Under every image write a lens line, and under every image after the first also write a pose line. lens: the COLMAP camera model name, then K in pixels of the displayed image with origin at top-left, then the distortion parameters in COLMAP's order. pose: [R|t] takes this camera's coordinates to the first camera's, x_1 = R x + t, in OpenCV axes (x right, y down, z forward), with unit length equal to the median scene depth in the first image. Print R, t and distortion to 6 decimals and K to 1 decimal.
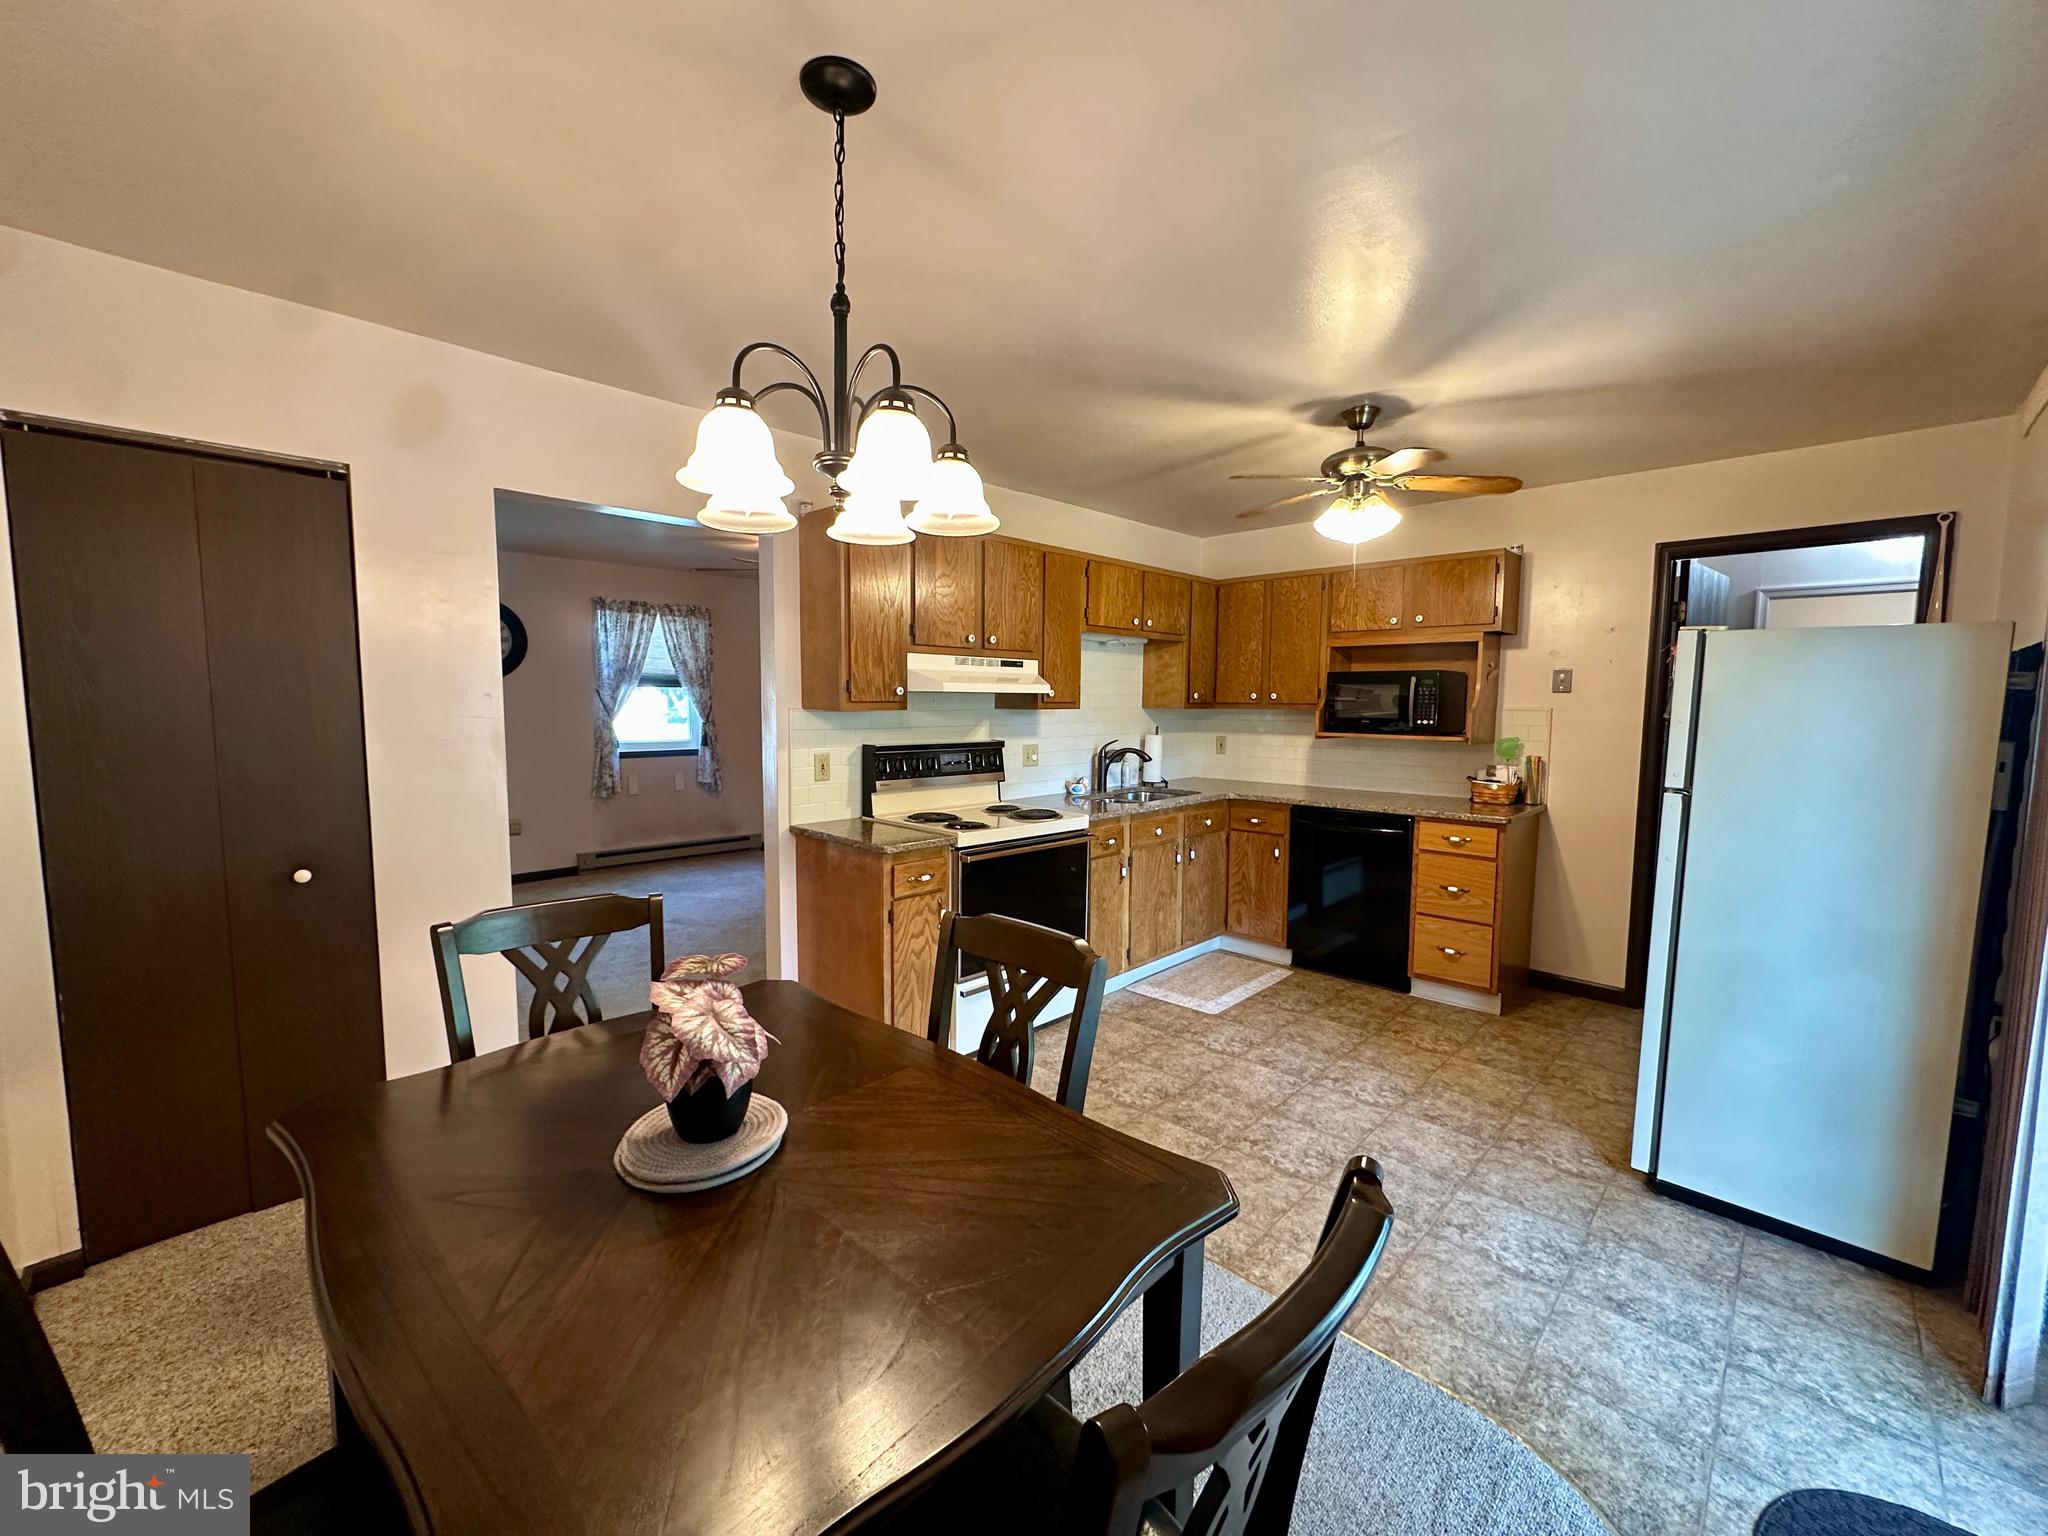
lens RADIAL K [[820.2, 0, 1026.4], [0, 820.2, 765.9], [0, 0, 1]] dist [-0.004975, 0.000886]
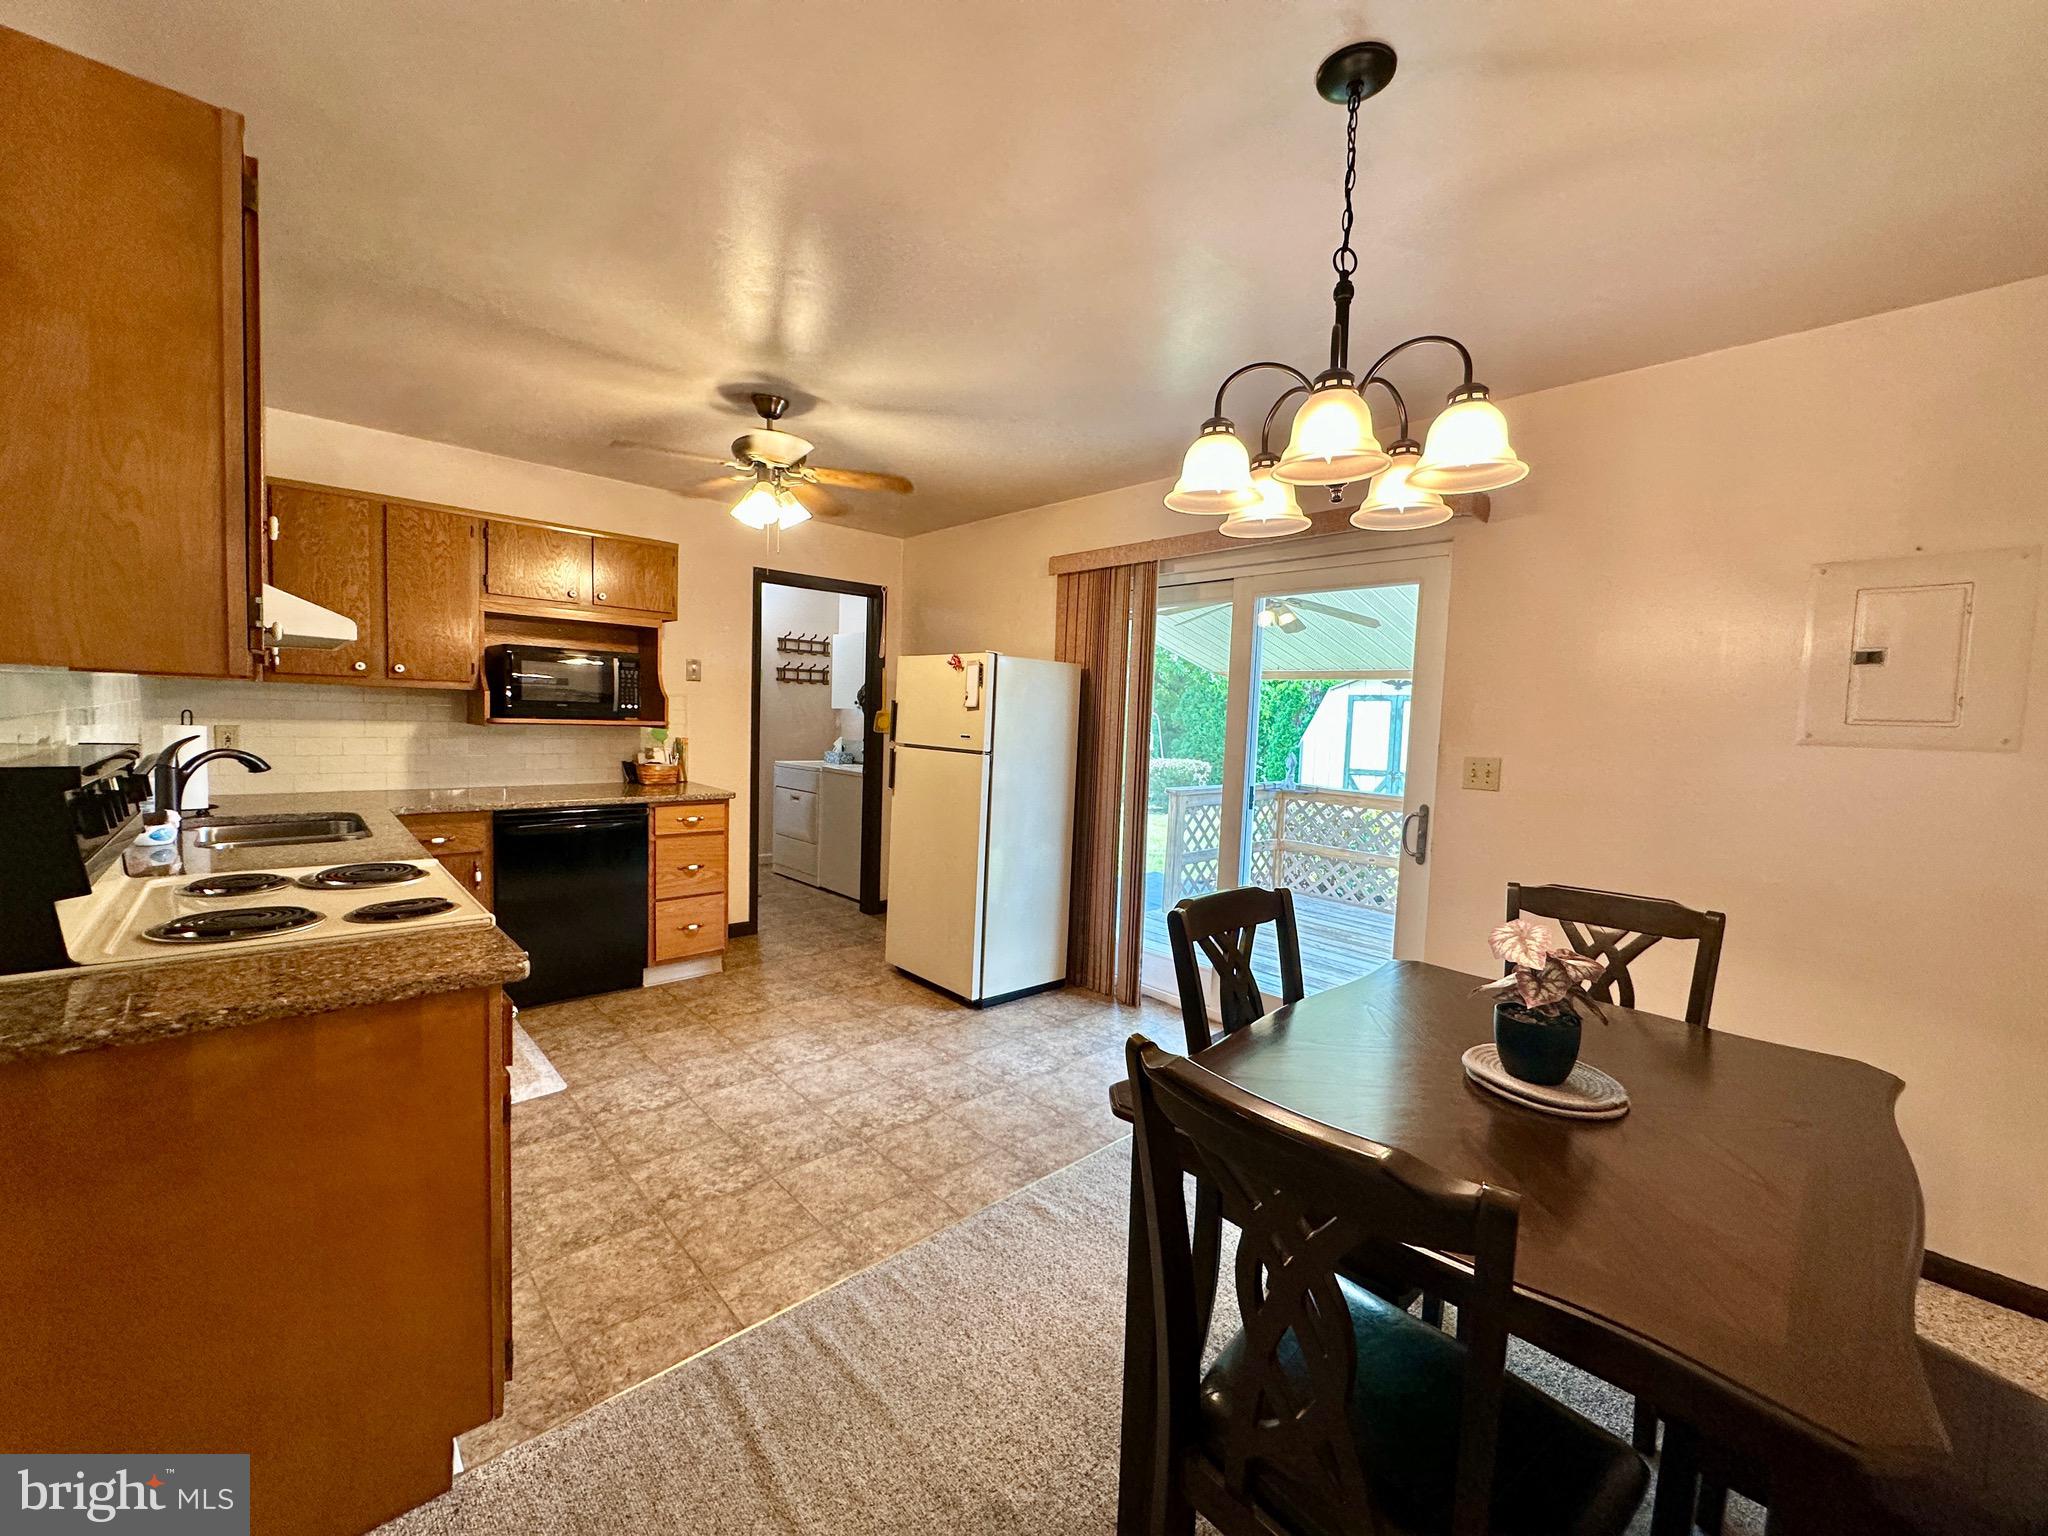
lens RADIAL K [[820.2, 0, 1018.3], [0, 820.2, 767.0], [0, 0, 1]] dist [-0.004975, 0.000886]
pose [[0.058111, -0.071237, 0.995765, -0.468713], [0.044515, 0.996644, 0.068702, -0.028785], [-0.997317, 0.040335, 0.061087, 0.500136]]
